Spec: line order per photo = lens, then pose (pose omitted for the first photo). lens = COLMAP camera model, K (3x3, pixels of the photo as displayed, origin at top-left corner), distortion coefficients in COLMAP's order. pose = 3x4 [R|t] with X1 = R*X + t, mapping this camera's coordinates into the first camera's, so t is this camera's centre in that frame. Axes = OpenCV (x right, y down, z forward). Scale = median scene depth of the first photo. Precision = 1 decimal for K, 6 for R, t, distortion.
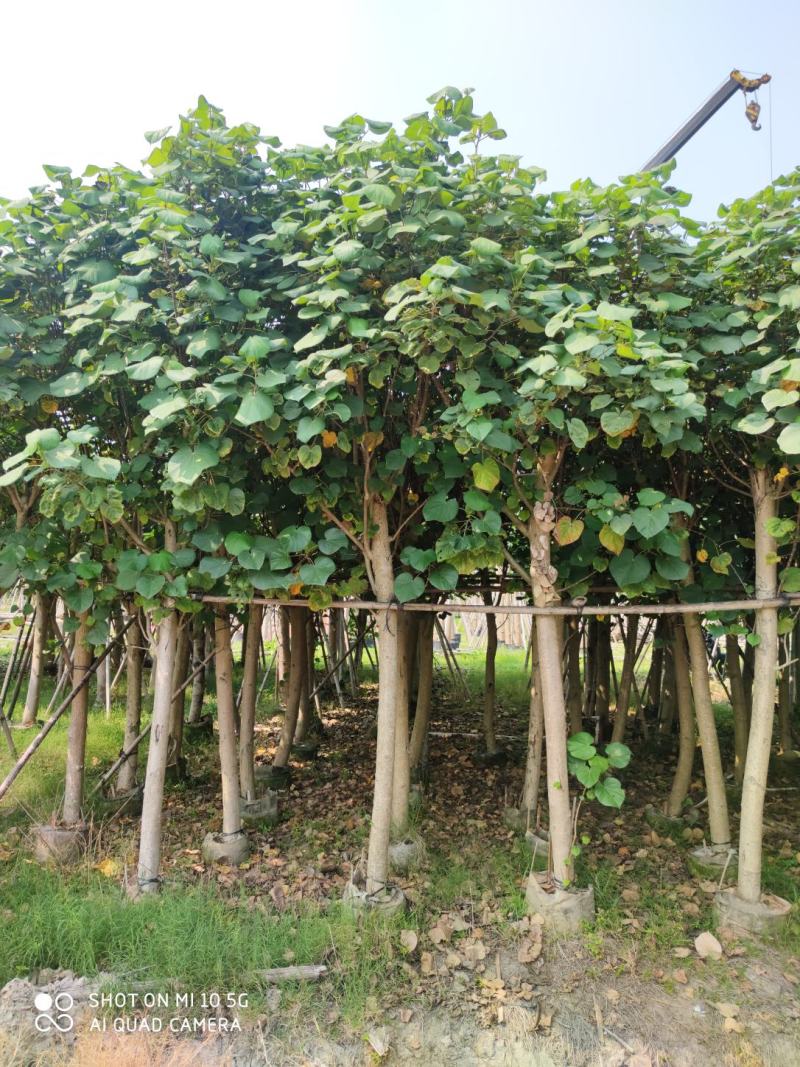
lens RADIAL K [[788.9, 0, 401.4], [0, 788.9, 534.0], [0, 0, 1]] dist [0.040754, -0.017359]
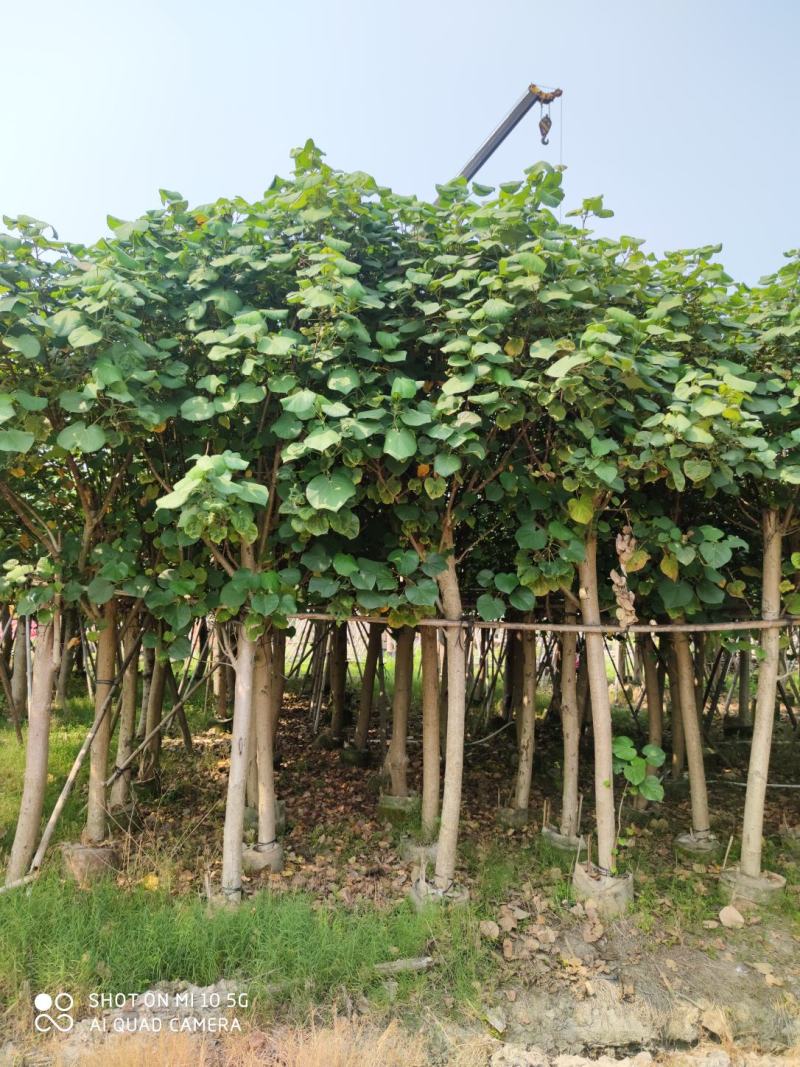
lens RADIAL K [[788.9, 0, 399.1], [0, 788.9, 533.9], [0, 0, 1]] dist [0.040754, -0.017359]
pose [[0.980153, 0.027491, 0.196328, -0.354128], [-0.025817, 0.999605, -0.011079, -0.020307], [-0.196555, 0.005791, 0.980476, -0.056452]]
